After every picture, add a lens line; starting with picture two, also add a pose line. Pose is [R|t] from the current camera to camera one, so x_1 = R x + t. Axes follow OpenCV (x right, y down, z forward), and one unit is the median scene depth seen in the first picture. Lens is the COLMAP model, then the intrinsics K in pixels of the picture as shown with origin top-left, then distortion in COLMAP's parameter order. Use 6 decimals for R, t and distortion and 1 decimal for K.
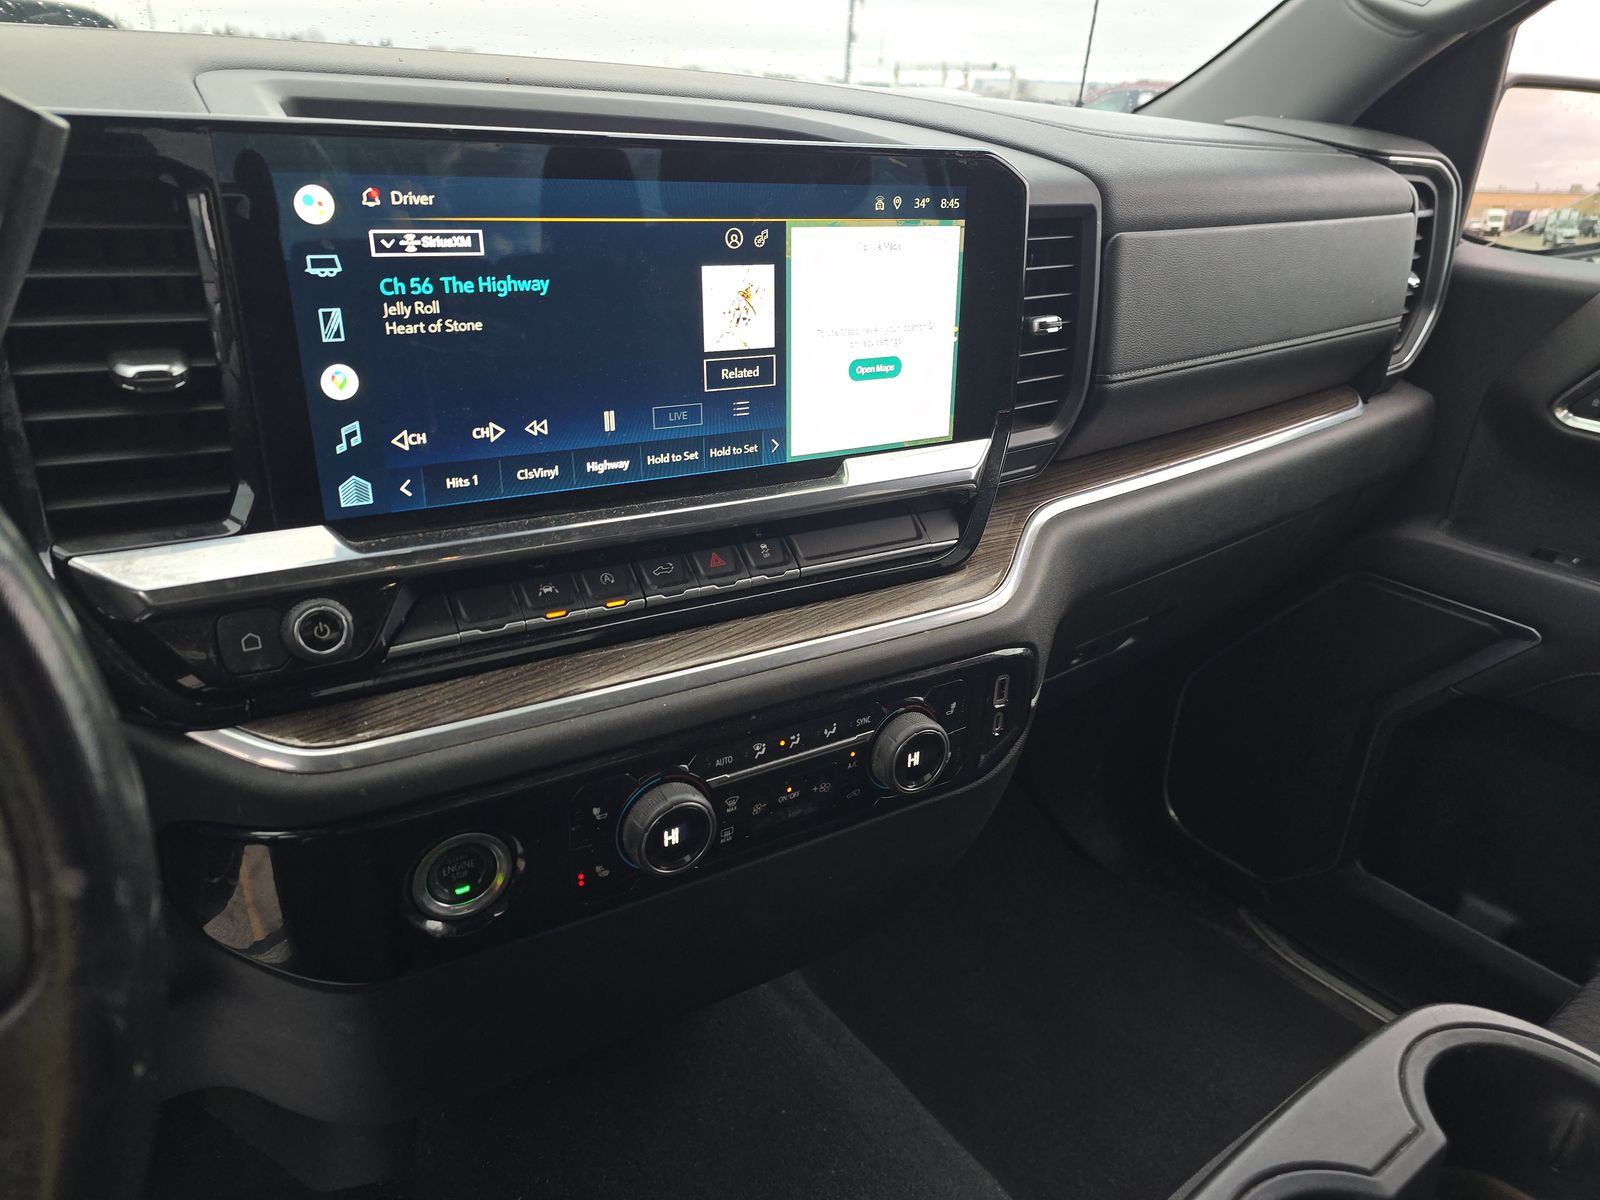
lens RADIAL K [[1073.6, 0, 794.3], [0, 1073.6, 599.4], [0, 0, 1]] dist [0.025169, -0.018223]
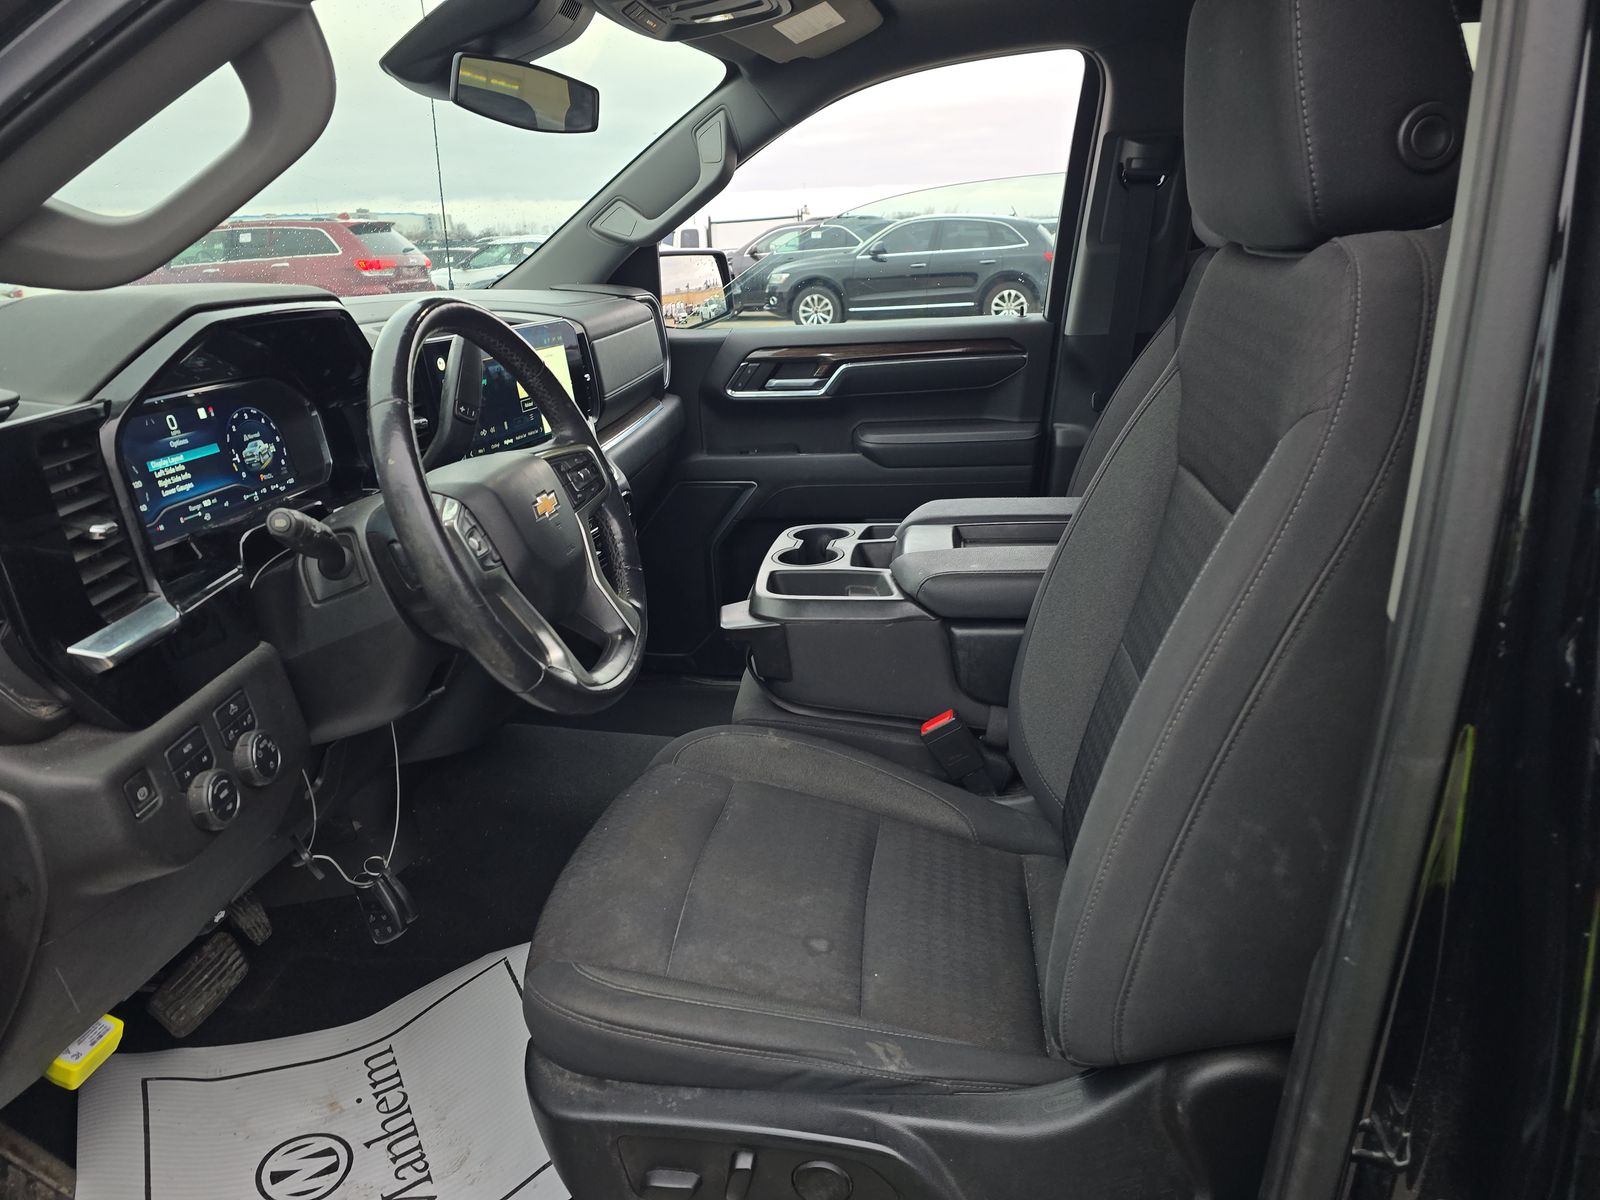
lens RADIAL K [[1073.6, 0, 805.7], [0, 1073.6, 595.9], [0, 0, 1]] dist [0.025169, -0.018223]
pose [[0.716527, -0.289800, 0.634512, -1.547130], [0.350037, 0.936179, 0.032300, 0.445710], [-0.603377, 0.198959, 0.772238, -1.609238]]
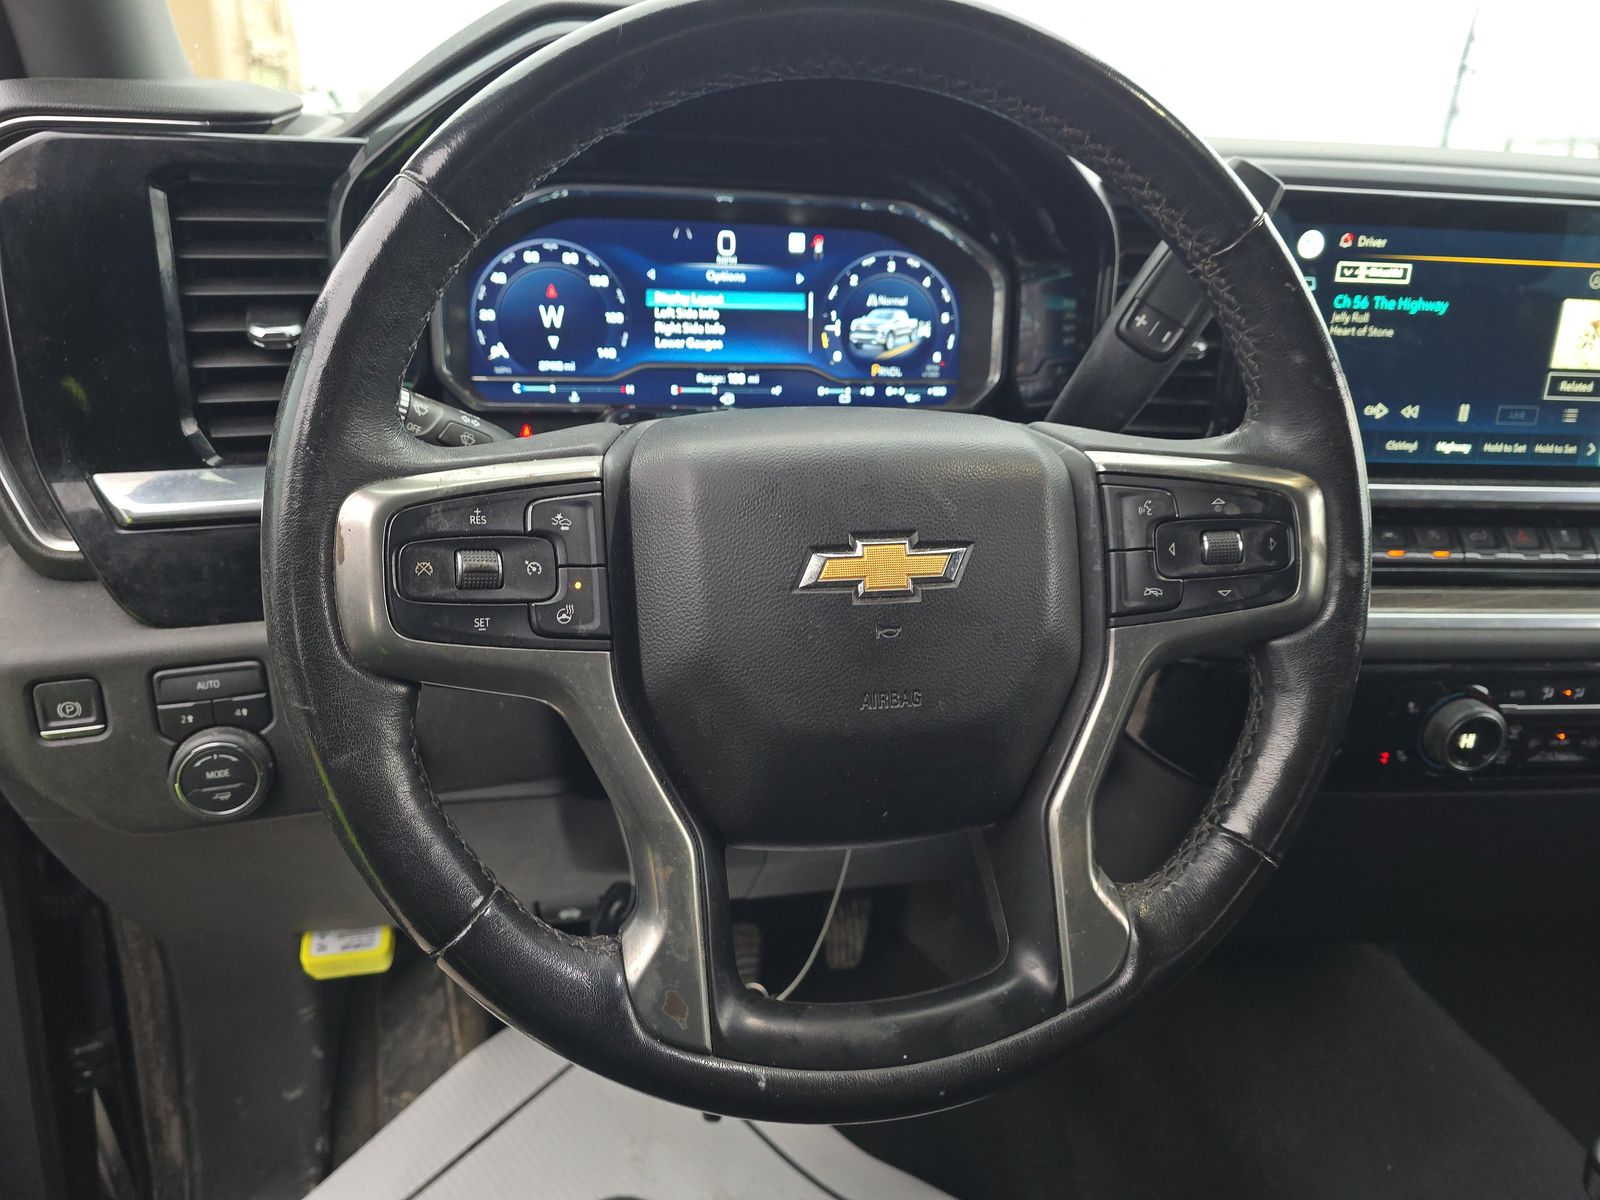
lens RADIAL K [[1073.6, 0, 799.1], [0, 1073.6, 584.3], [0, 0, 1]] dist [0.025169, -0.018223]
pose [[0.900495, 0.145397, -0.409839, -0.327090], [-0.176499, 0.983533, -0.038878, 0.228257], [0.397437, 0.107346, 0.911329, -0.483756]]
